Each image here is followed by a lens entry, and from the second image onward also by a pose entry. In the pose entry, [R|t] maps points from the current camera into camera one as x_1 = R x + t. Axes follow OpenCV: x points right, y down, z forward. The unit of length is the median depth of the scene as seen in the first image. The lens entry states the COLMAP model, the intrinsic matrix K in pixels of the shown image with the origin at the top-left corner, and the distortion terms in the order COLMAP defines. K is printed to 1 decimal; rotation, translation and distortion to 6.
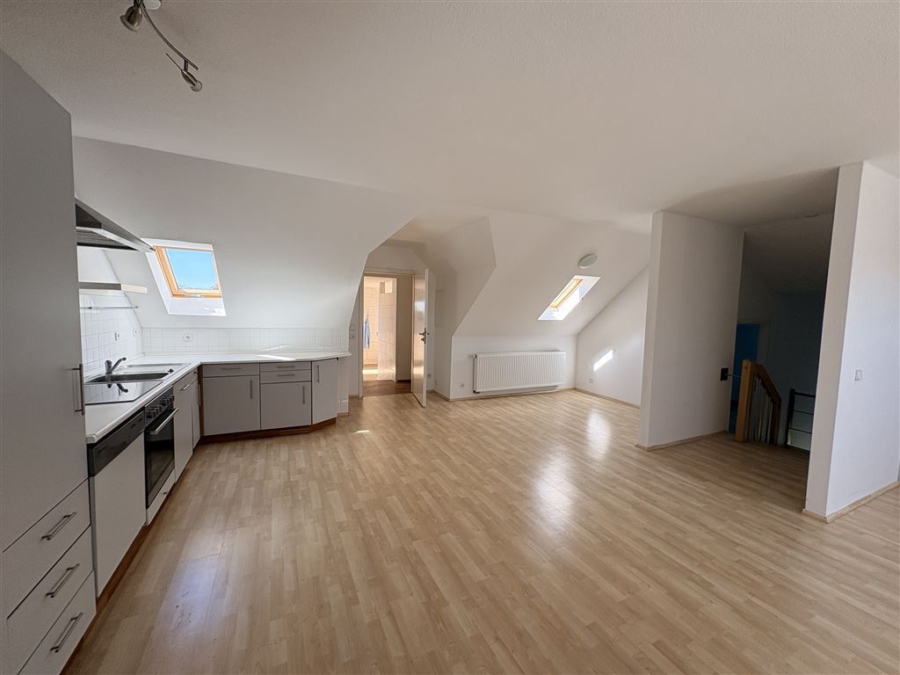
lens RADIAL K [[357.0, 0, 450.0], [0, 357.0, 337.5], [0, 0, 1]] dist [-0.002157, -0.000498]
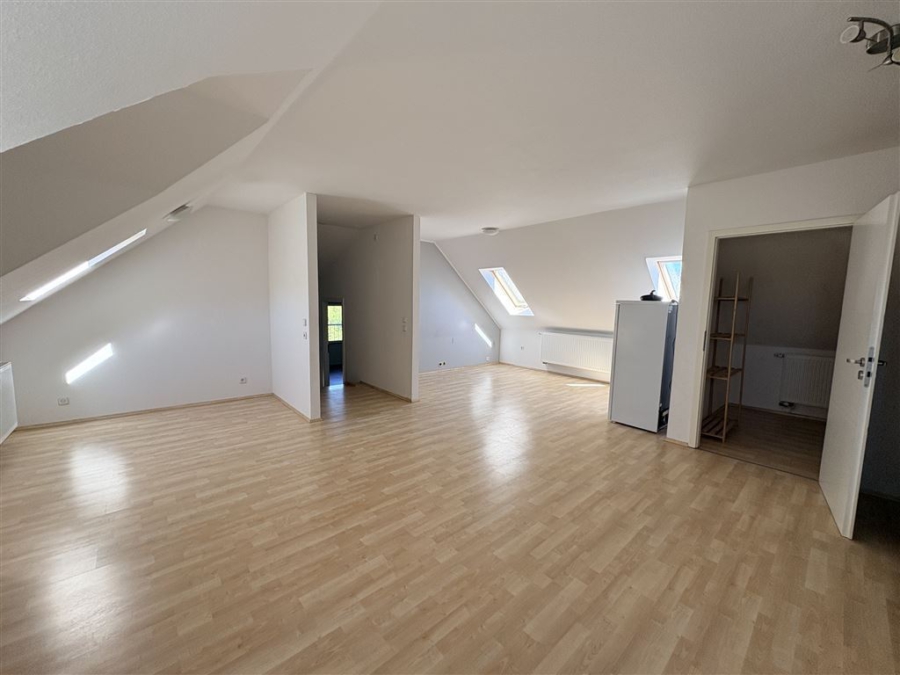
lens RADIAL K [[357.0, 0, 450.0], [0, 357.0, 337.5], [0, 0, 1]] dist [-0.002157, -0.000498]
pose [[-0.276058, -0.127045, 0.952707, -0.717861], [0.045804, 0.988360, 0.145072, -0.089250], [-0.960049, 0.083686, -0.267026, 1.171496]]
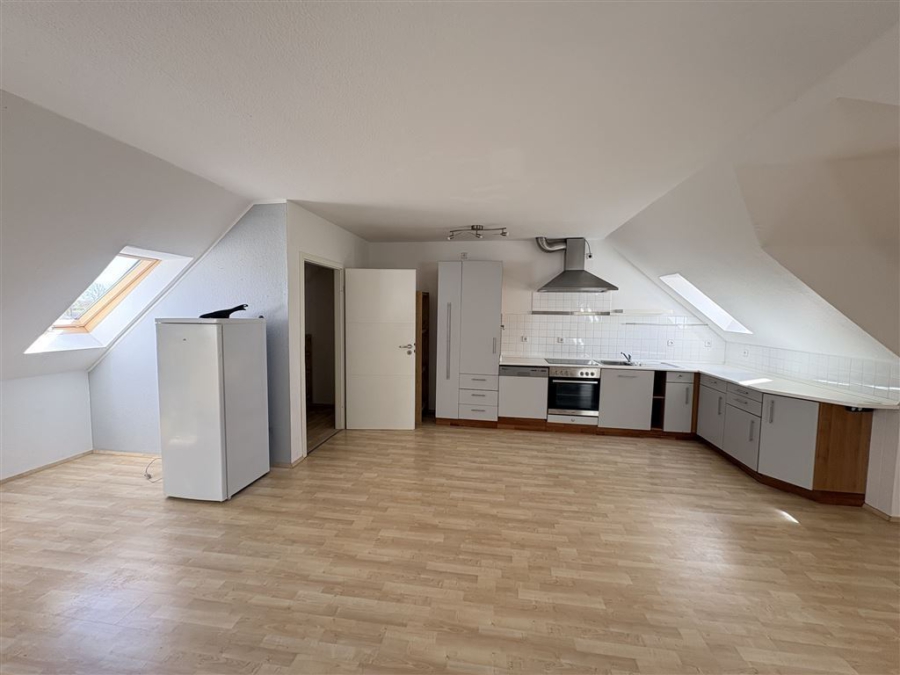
lens RADIAL K [[357.0, 0, 450.0], [0, 357.0, 337.5], [0, 0, 1]] dist [-0.002157, -0.000498]
pose [[-0.557492, 0.028415, -0.829696, 0.891001], [-0.087920, 0.991773, 0.093041, -0.091114], [0.825514, 0.124817, -0.550407, 1.158139]]
